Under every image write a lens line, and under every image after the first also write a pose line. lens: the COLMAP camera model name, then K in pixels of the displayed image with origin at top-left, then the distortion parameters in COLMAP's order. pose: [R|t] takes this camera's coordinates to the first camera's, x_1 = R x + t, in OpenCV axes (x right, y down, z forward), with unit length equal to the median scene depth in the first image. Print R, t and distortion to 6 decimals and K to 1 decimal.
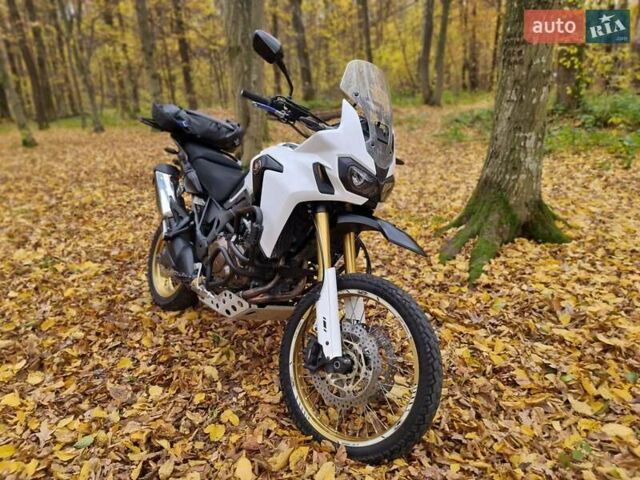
lens RADIAL K [[432.4, 0, 320.4], [0, 432.4, 251.3], [0, 0, 1]] dist [0.075612, -0.057180]
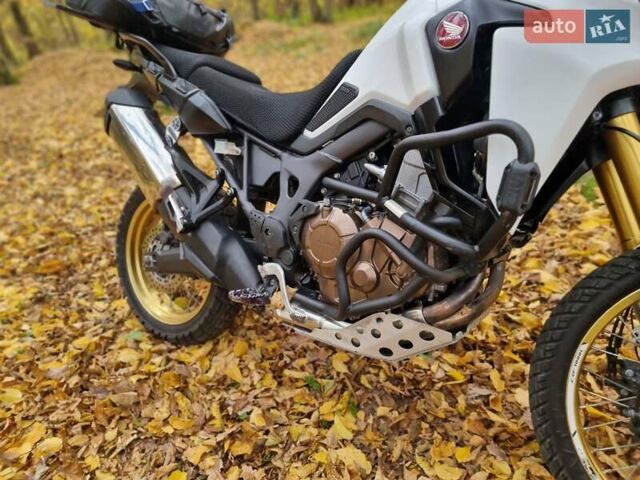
lens RADIAL K [[432.4, 0, 320.4], [0, 432.4, 251.3], [0, 0, 1]] dist [0.075612, -0.057180]
pose [[0.957958, -0.199005, 0.206671, -0.299067], [0.169728, 0.973853, 0.151008, -0.052468], [-0.231318, -0.109582, 0.966687, 0.437499]]
